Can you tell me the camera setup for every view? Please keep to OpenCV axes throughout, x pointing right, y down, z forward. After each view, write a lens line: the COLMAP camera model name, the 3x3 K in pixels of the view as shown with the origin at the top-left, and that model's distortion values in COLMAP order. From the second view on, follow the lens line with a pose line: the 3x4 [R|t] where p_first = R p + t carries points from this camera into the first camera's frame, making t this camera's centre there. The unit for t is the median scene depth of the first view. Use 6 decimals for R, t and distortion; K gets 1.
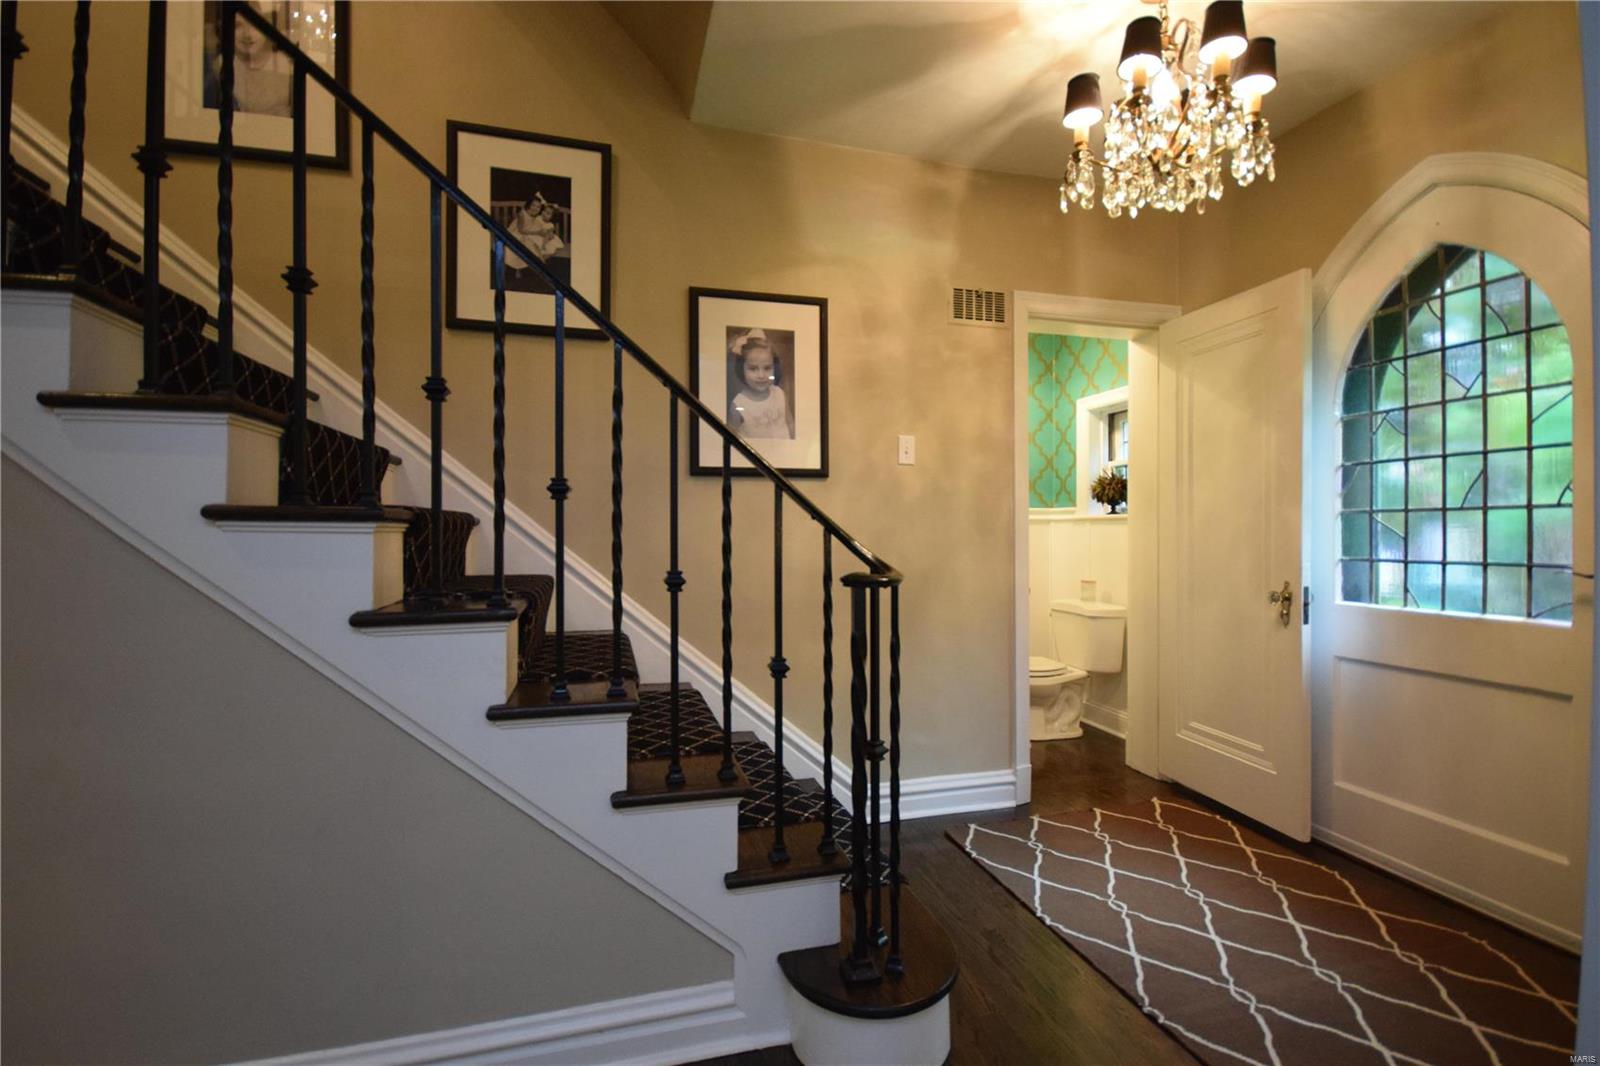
lens RADIAL K [[704.4, 0, 800.0], [0, 704.4, 533.0], [0, 0, 1]] dist [-0.001565, -0.000404]
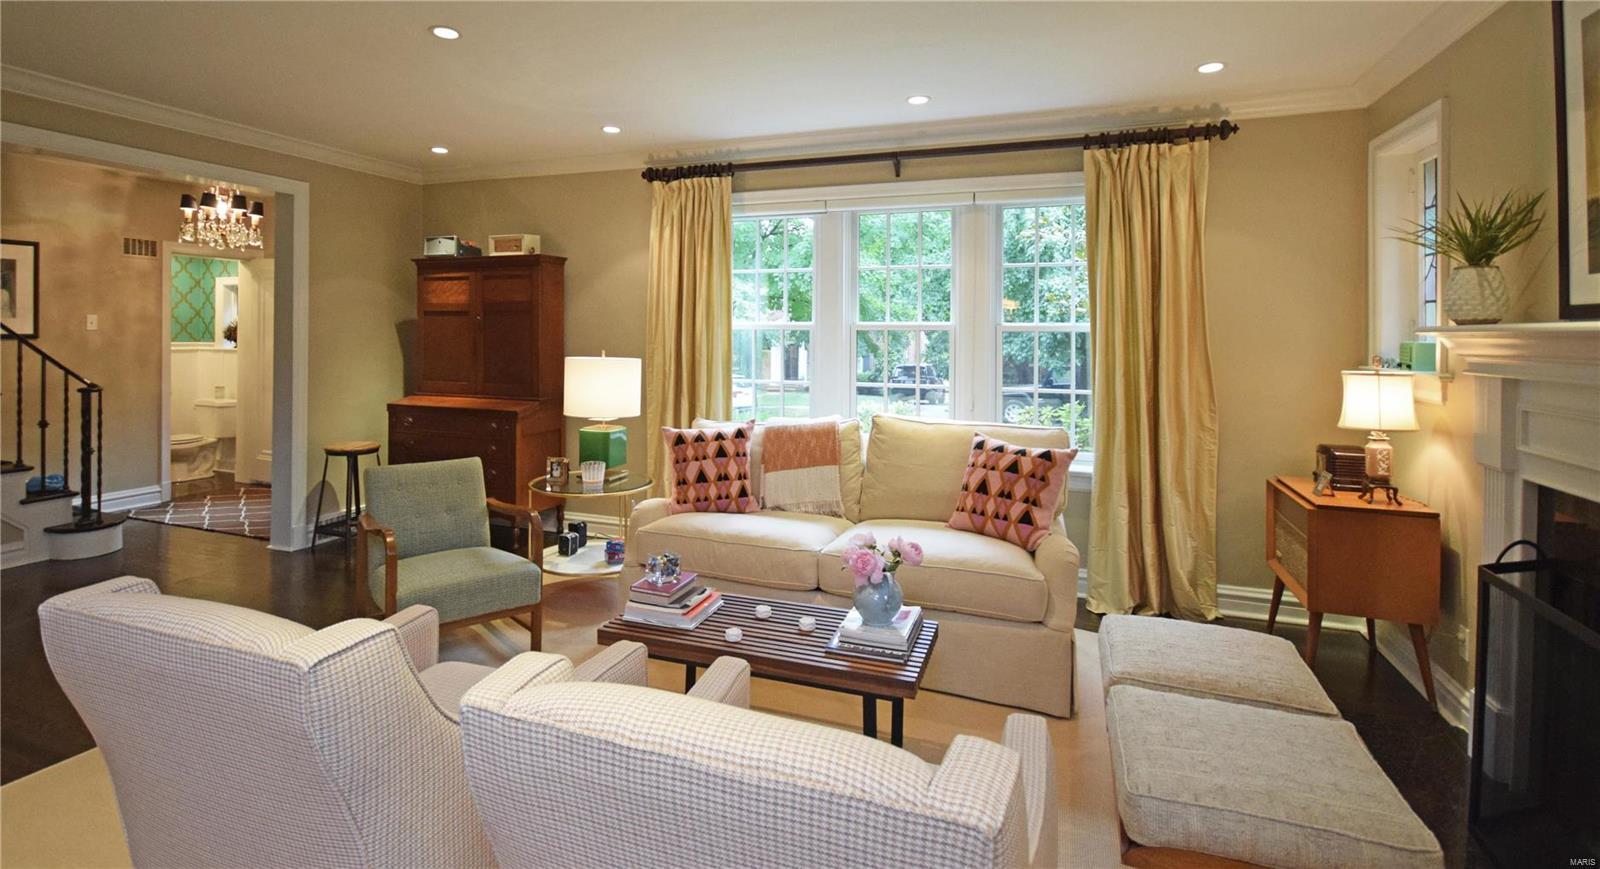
lens RADIAL K [[804.8, 0, 798.0], [0, 804.8, 336.7], [0, 0, 1]] dist [-0.002871, -0.001335]
pose [[0.603472, 0.007121, 0.797352, -0.412768], [-0.015572, 0.999875, 0.002855, -0.111031], [-0.797232, -0.014139, 0.603507, -1.777170]]
